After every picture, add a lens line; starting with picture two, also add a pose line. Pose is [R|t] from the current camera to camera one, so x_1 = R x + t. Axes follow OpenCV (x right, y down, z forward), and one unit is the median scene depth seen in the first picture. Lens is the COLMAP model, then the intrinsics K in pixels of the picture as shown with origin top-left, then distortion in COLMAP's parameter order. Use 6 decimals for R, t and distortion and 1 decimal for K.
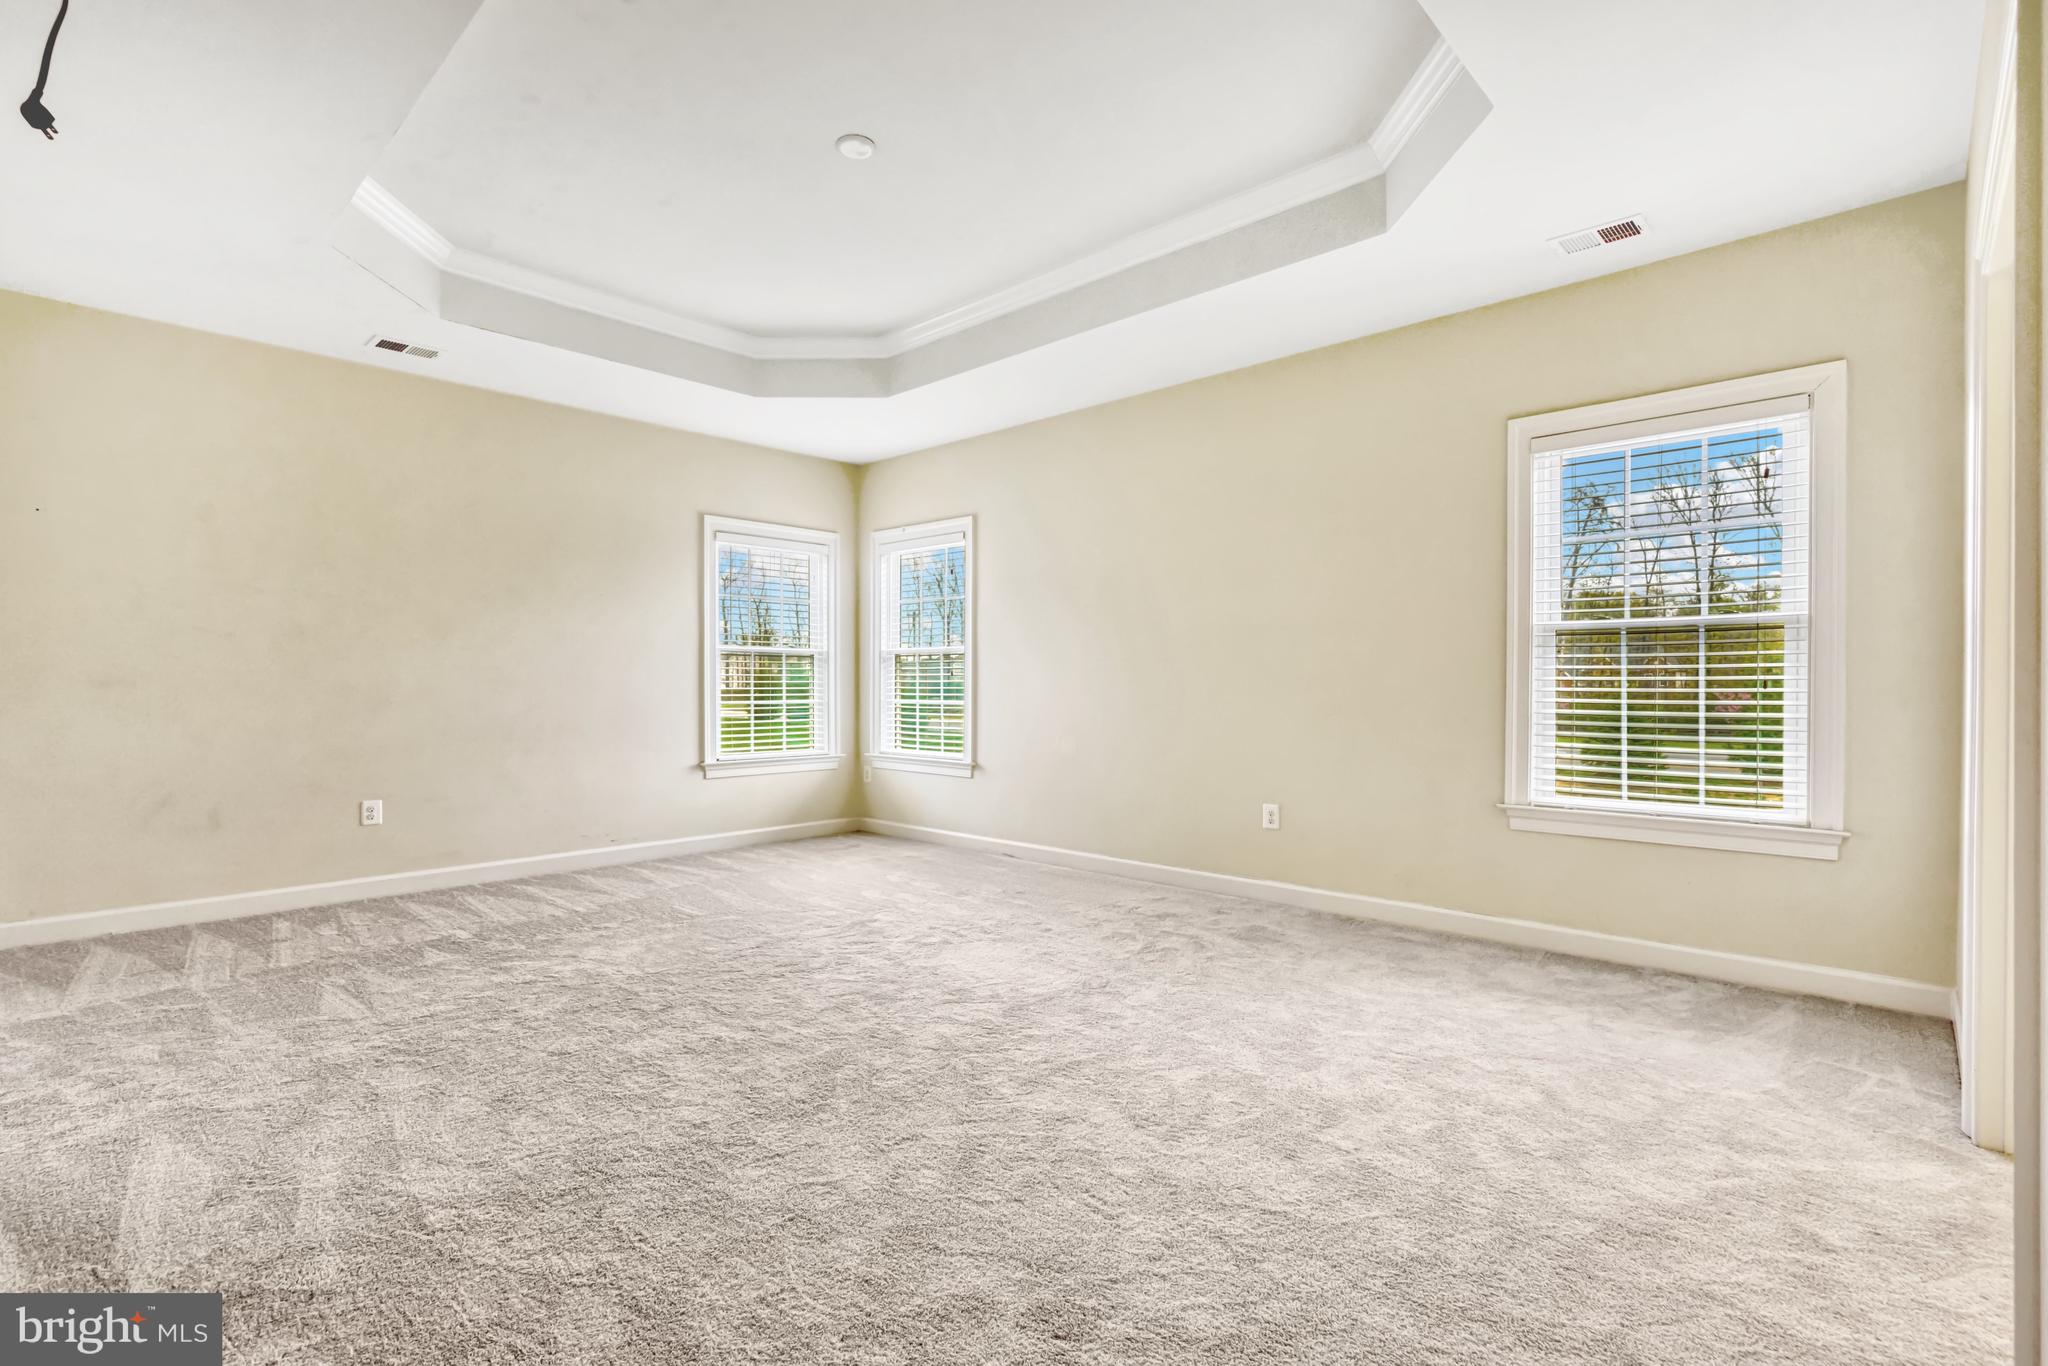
lens RADIAL K [[947.0, 0, 1022.1], [0, 947.0, 682.6], [0, 0, 1]] dist [0.005008, 0.000020]
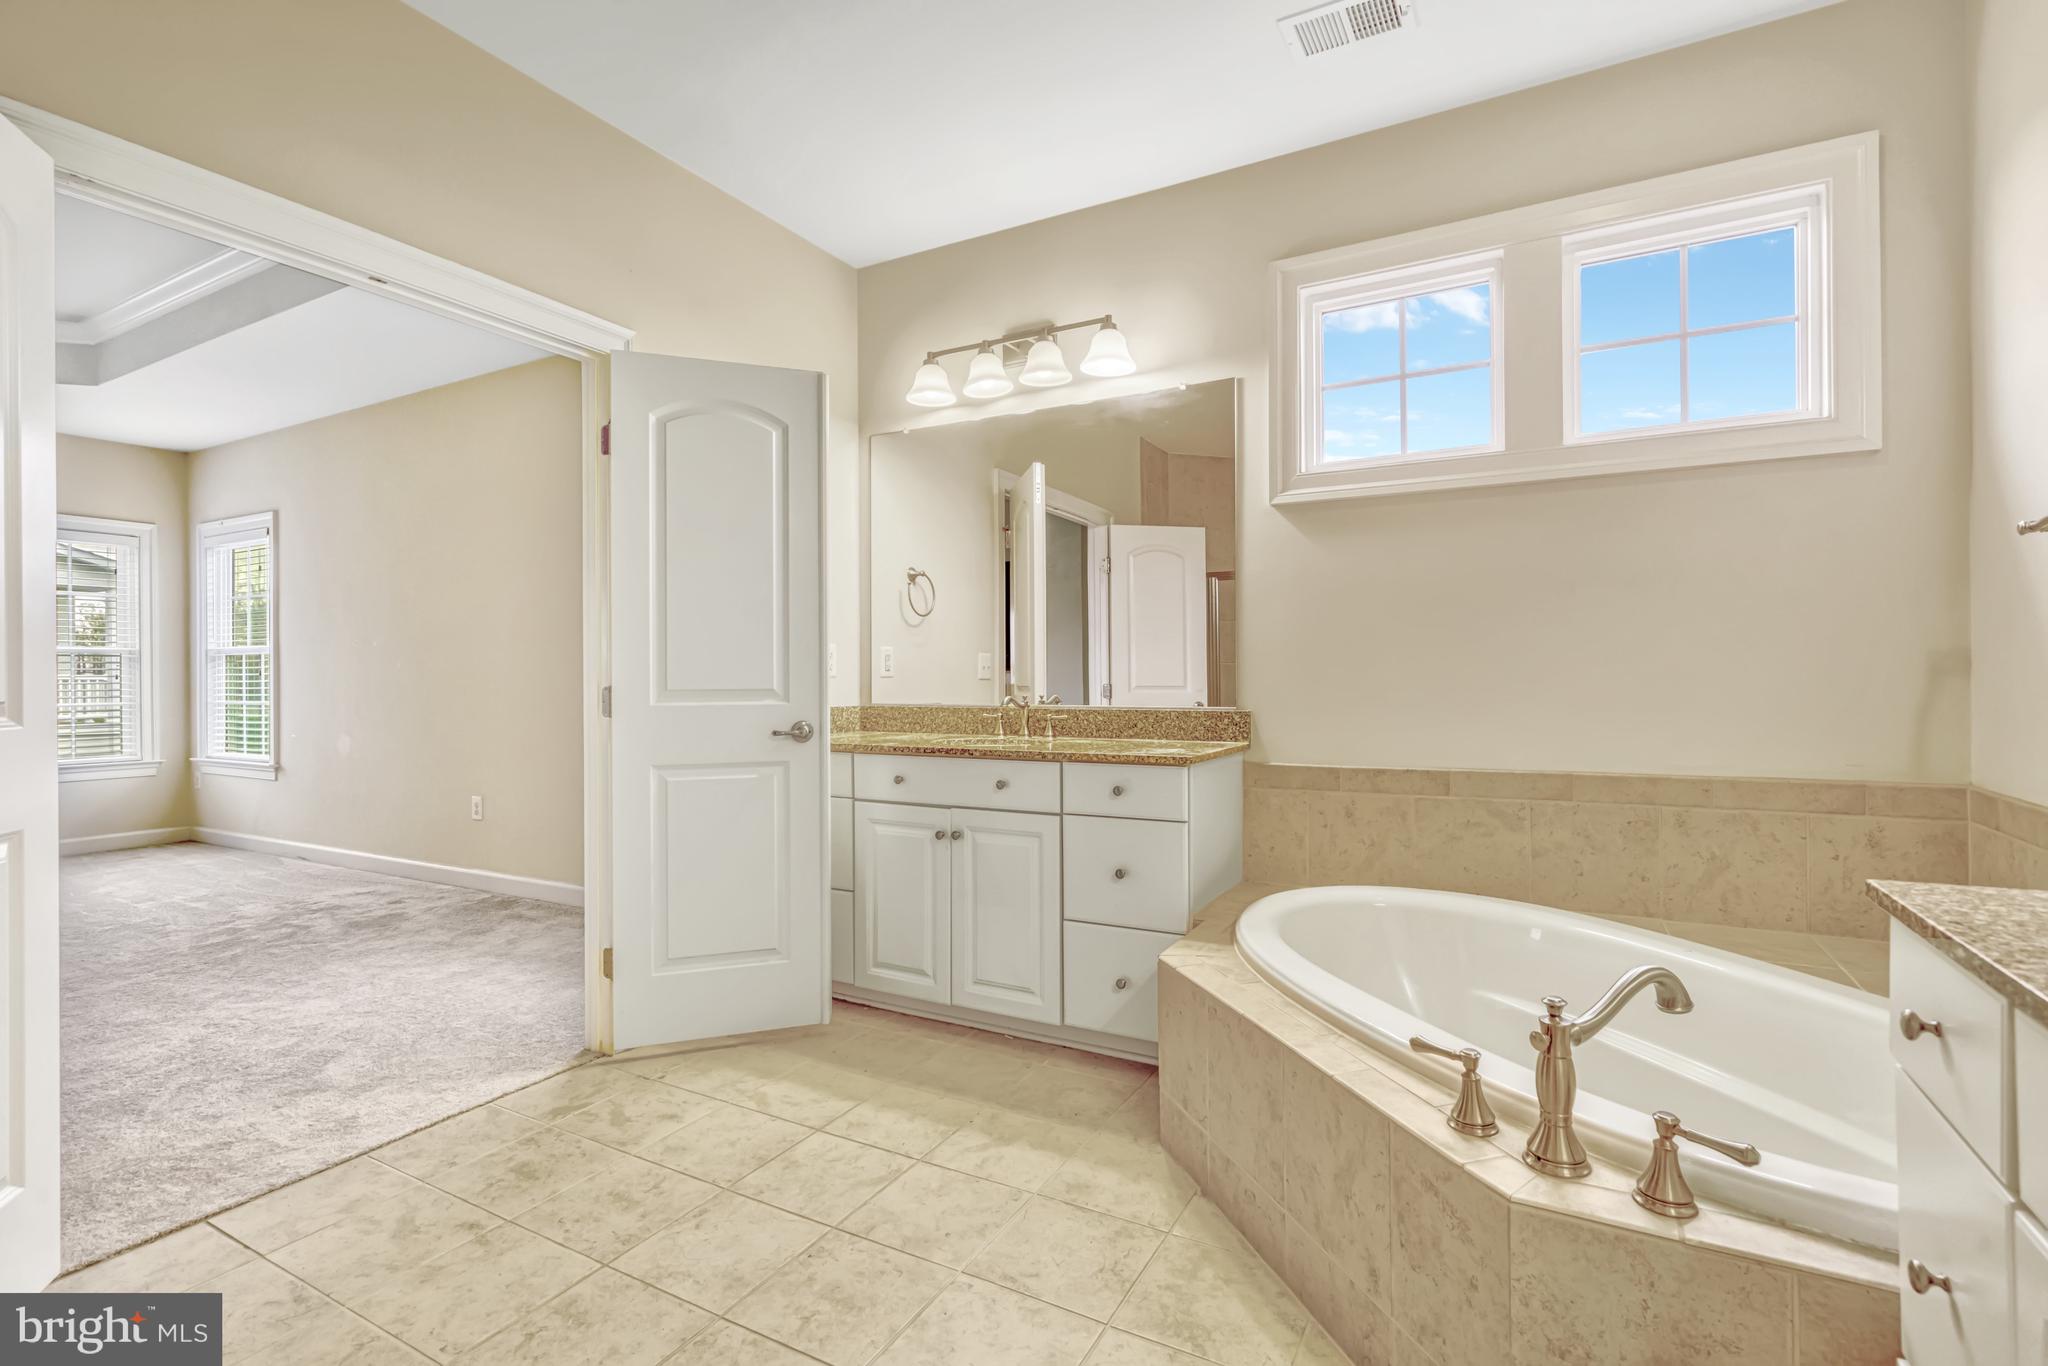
lens RADIAL K [[947.0, 0, 1022.1], [0, 947.0, 682.6], [0, 0, 1]] dist [0.005008, 0.000020]
pose [[0.973650, -0.006980, 0.227940, 0.429394], [0.006229, 0.999973, 0.004015, 0.001008], [-0.227962, -0.002489, 0.973667, -0.115688]]
